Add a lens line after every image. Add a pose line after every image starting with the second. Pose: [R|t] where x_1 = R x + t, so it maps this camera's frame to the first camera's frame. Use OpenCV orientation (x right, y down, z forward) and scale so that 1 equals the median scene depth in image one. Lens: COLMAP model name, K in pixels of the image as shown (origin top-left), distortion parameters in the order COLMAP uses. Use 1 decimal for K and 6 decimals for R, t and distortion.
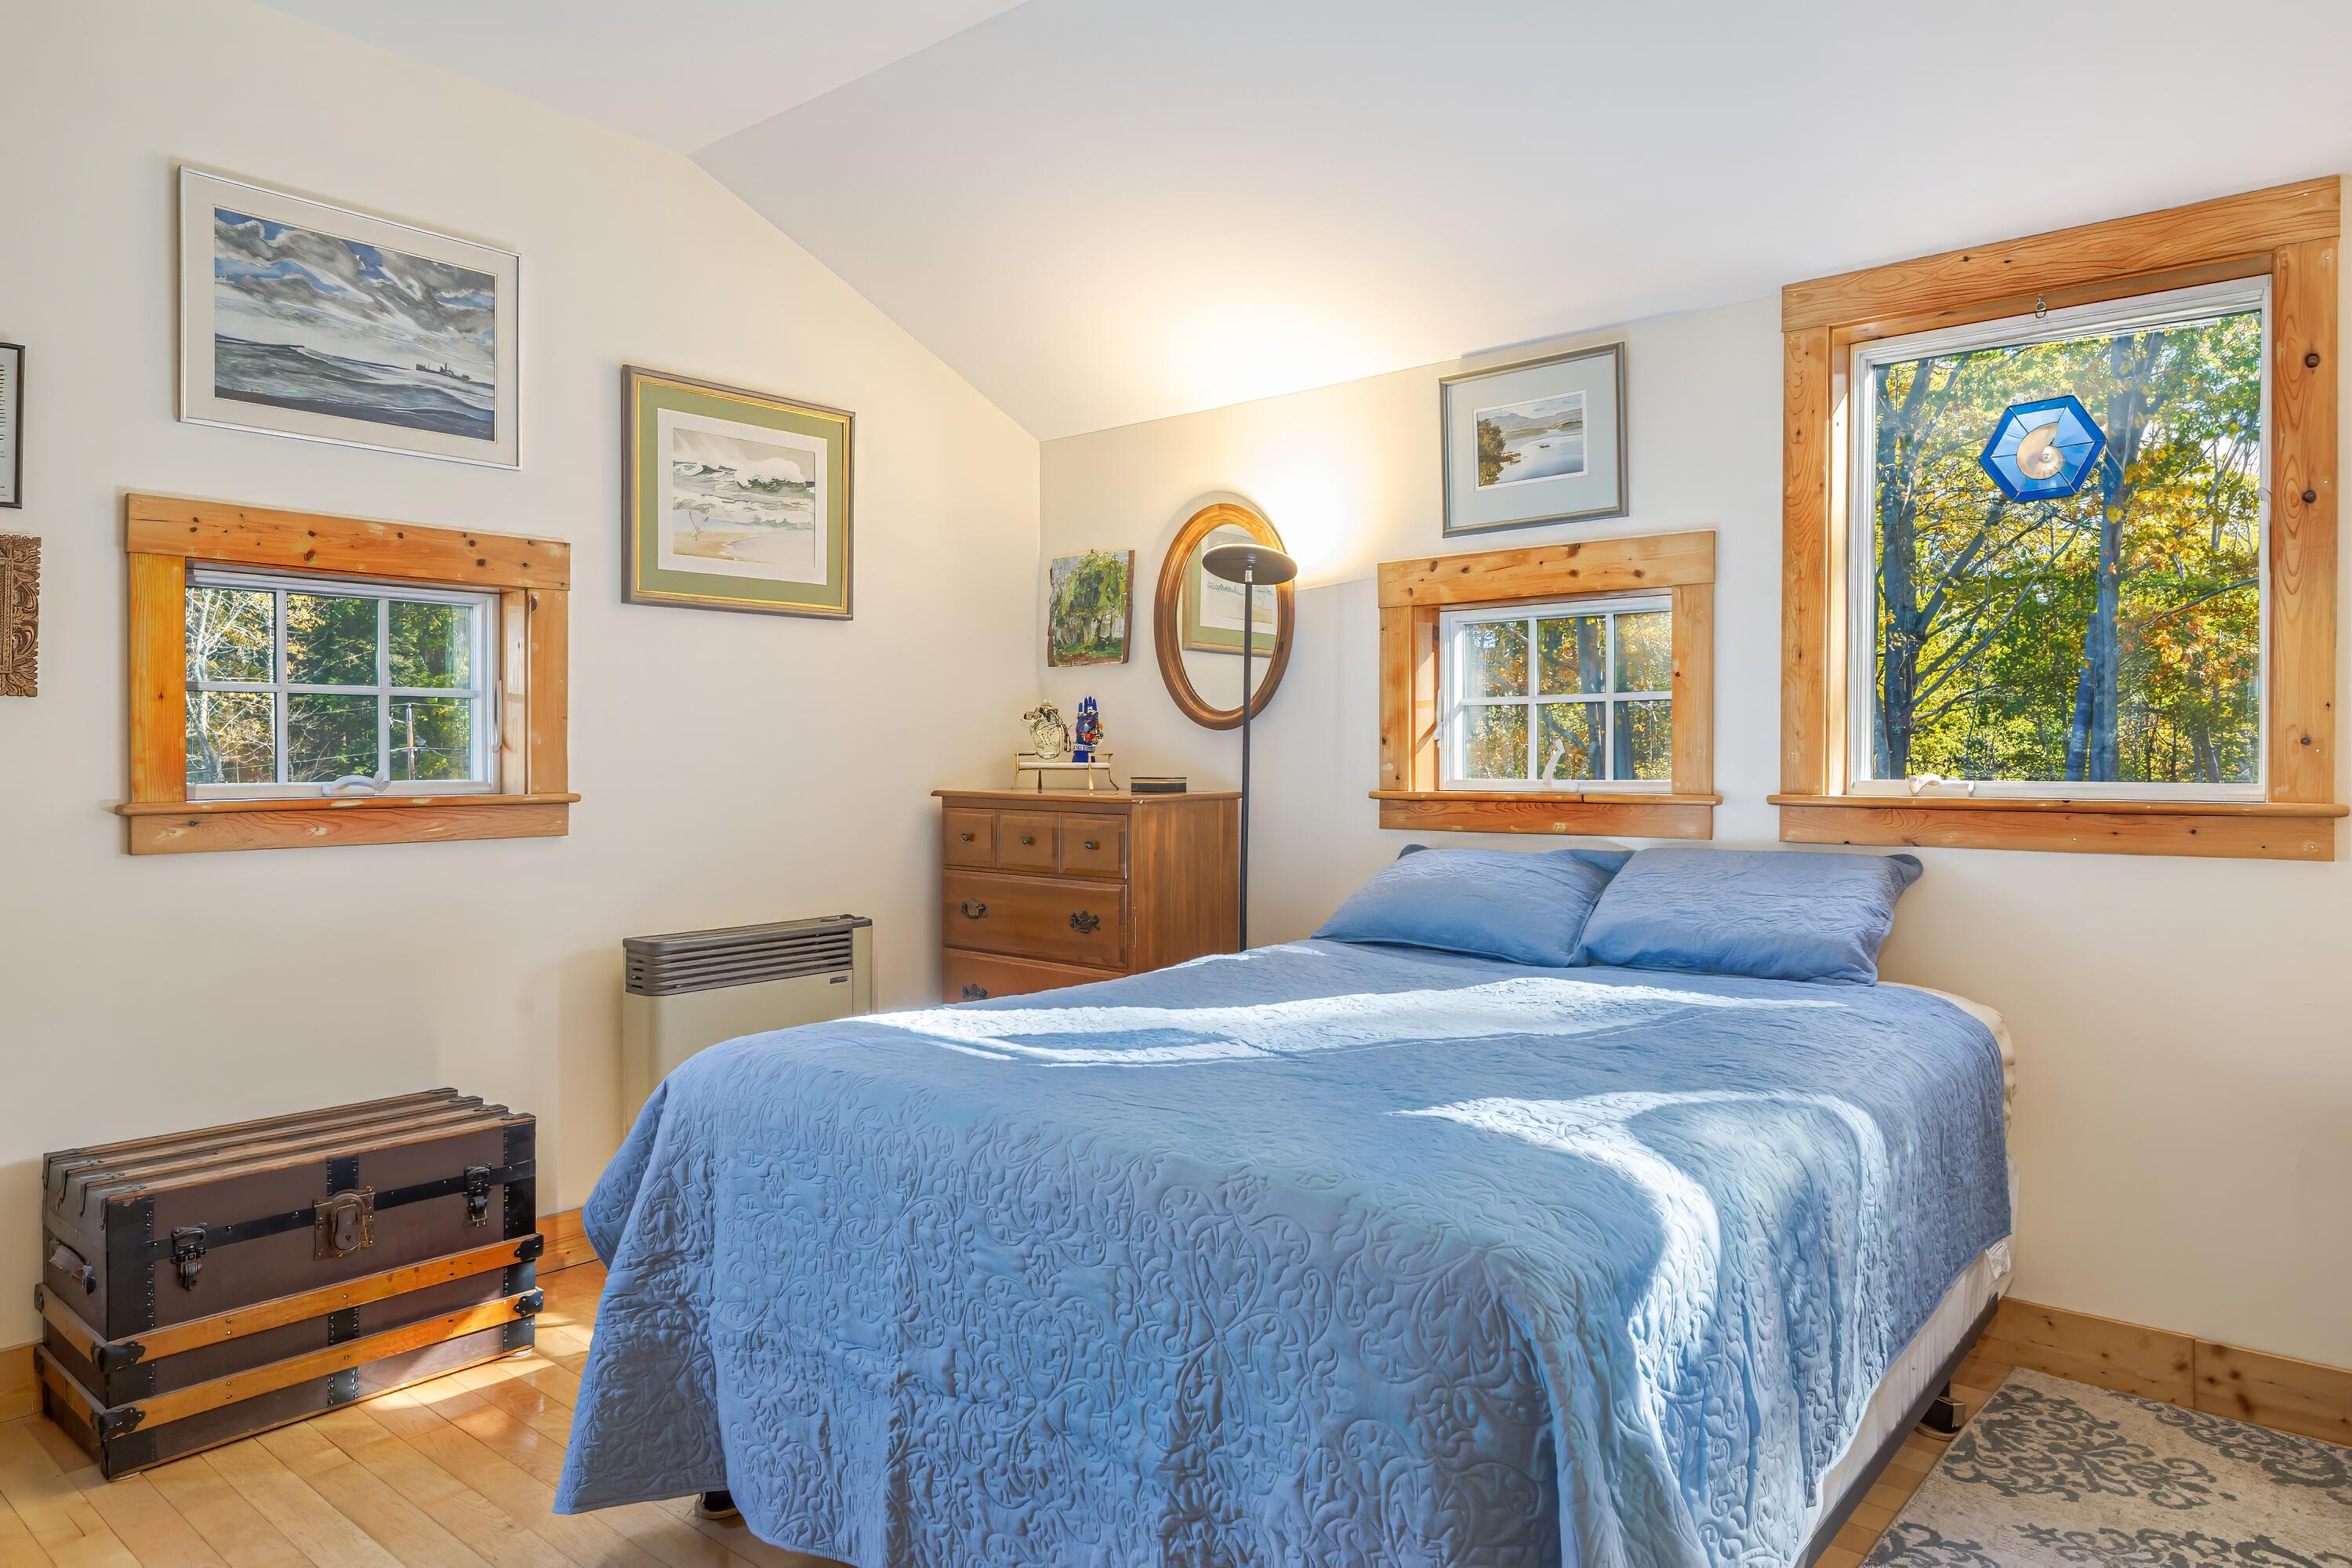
lens RADIAL K [[1475.0, 0, 1176.0], [0, 1475.0, 784.0], [0, 0, 1]] dist [-0.004572, 0.001596]
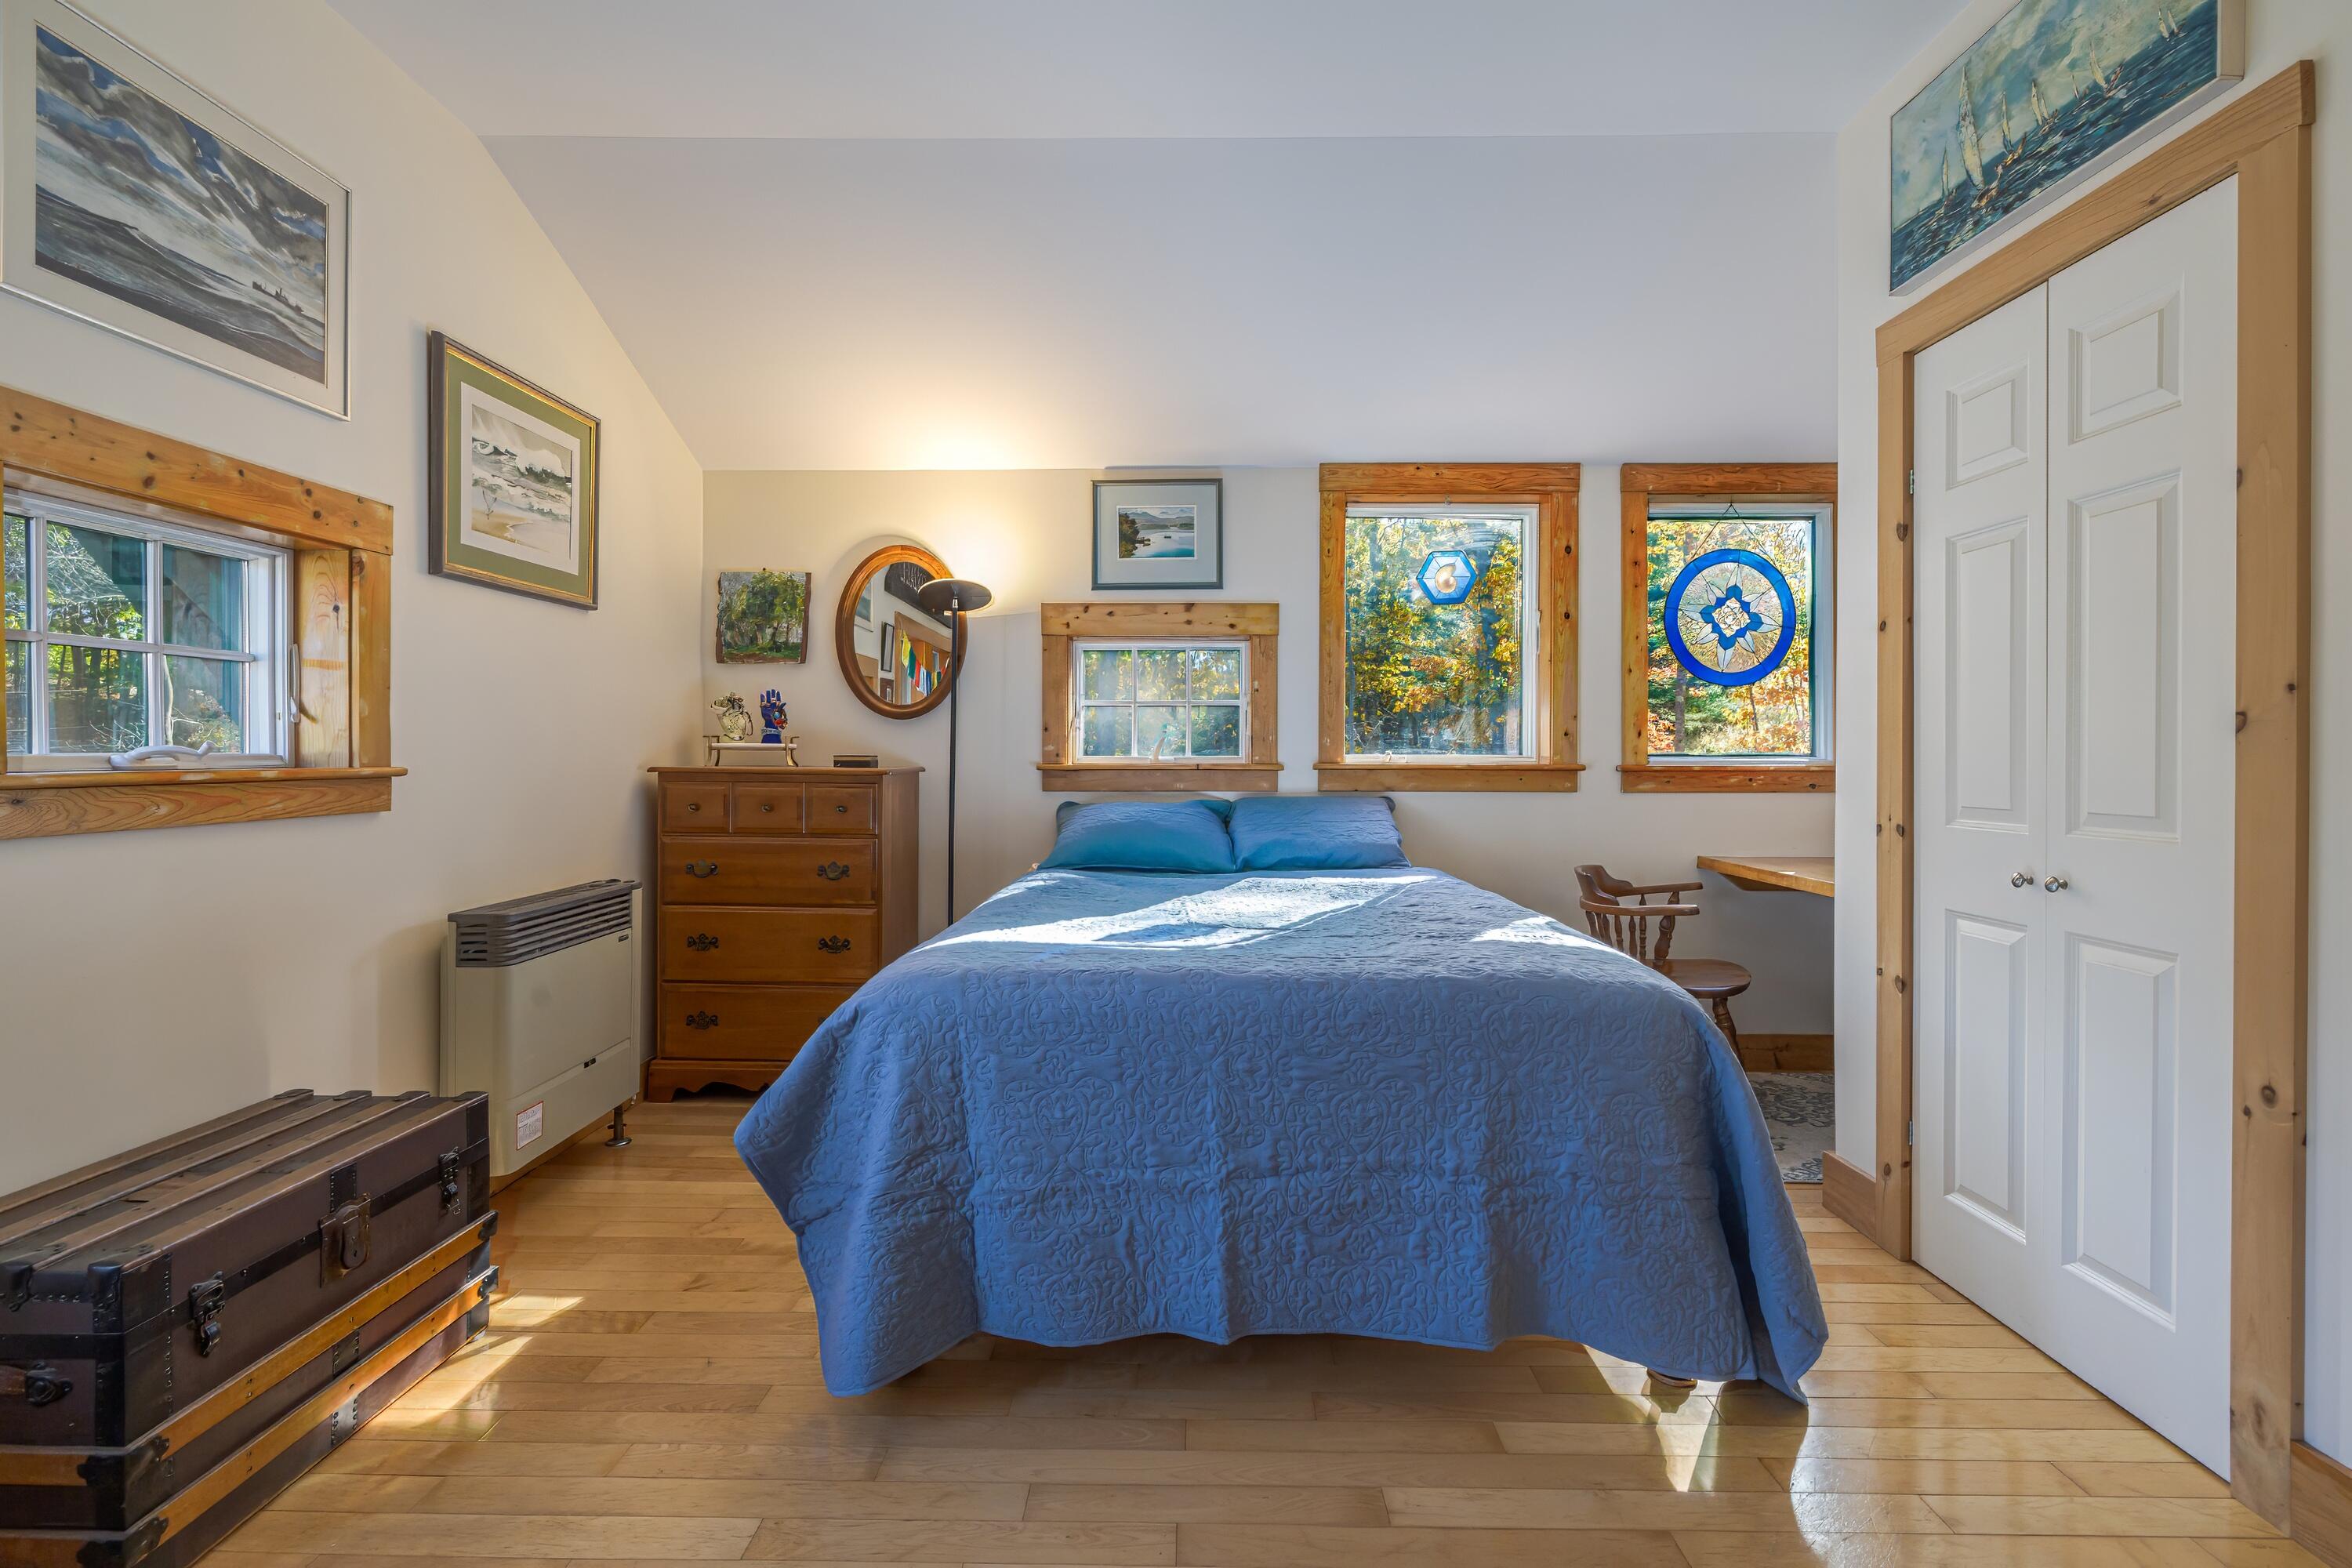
lens RADIAL K [[1070.3, 0, 1176.0], [0, 1070.3, 784.0], [0, 0, 1]] dist [-0.002585, 0.000107]
pose [[0.774190, -0.014857, 0.632779, -0.479970], [0.008636, 0.999879, 0.012911, 0.013188], [-0.632894, -0.004530, 0.774225, 0.144745]]
